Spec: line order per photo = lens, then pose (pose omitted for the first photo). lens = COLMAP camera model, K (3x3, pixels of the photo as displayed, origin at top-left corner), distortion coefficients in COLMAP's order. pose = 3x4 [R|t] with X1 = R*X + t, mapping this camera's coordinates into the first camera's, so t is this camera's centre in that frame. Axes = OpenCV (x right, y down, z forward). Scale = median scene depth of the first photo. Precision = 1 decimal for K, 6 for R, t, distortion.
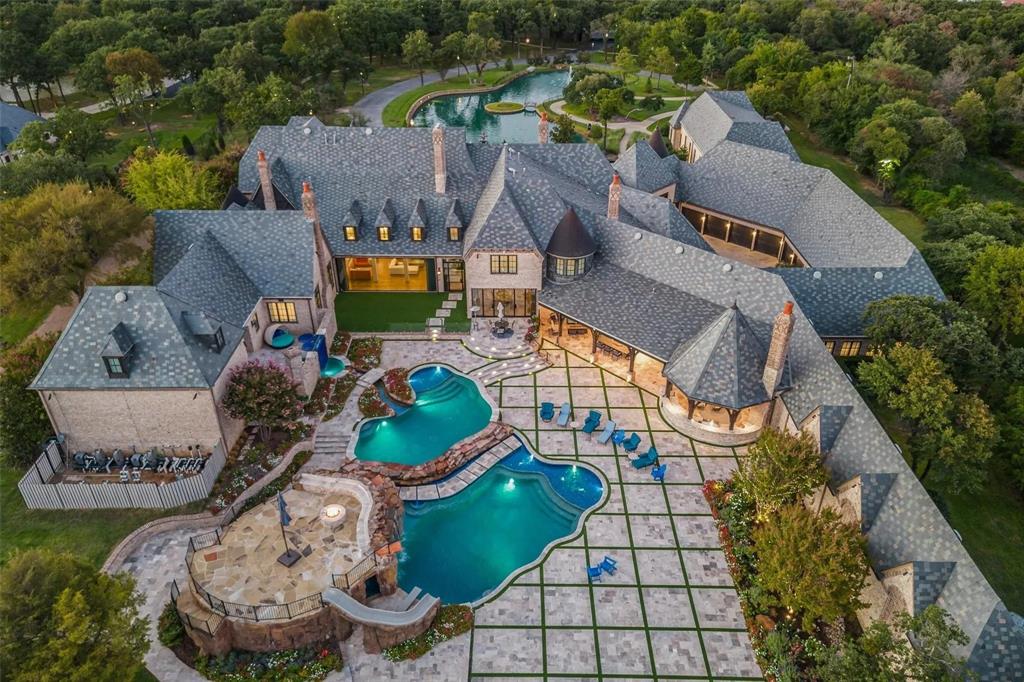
lens RADIAL K [[731.8, 0, 512.0], [0, 731.8, 341.0], [0, 0, 1]] dist [-0.000215, 0.000257]
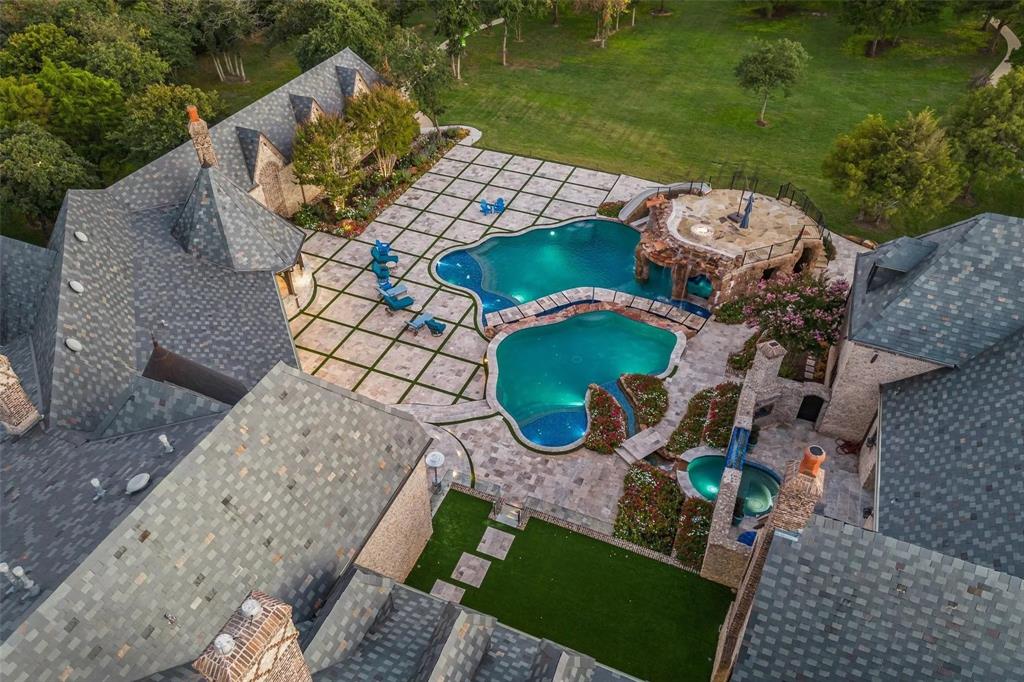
lens RADIAL K [[720.8, 0, 512.0], [0, 720.8, 341.0], [0, 0, 1]] dist [0.053878, -0.000081]
pose [[-0.926214, -0.251407, 0.280932, -0.283373], [0.190797, 0.330109, 0.924459, -0.678836], [-0.325153, 0.909848, -0.257783, 1.321719]]
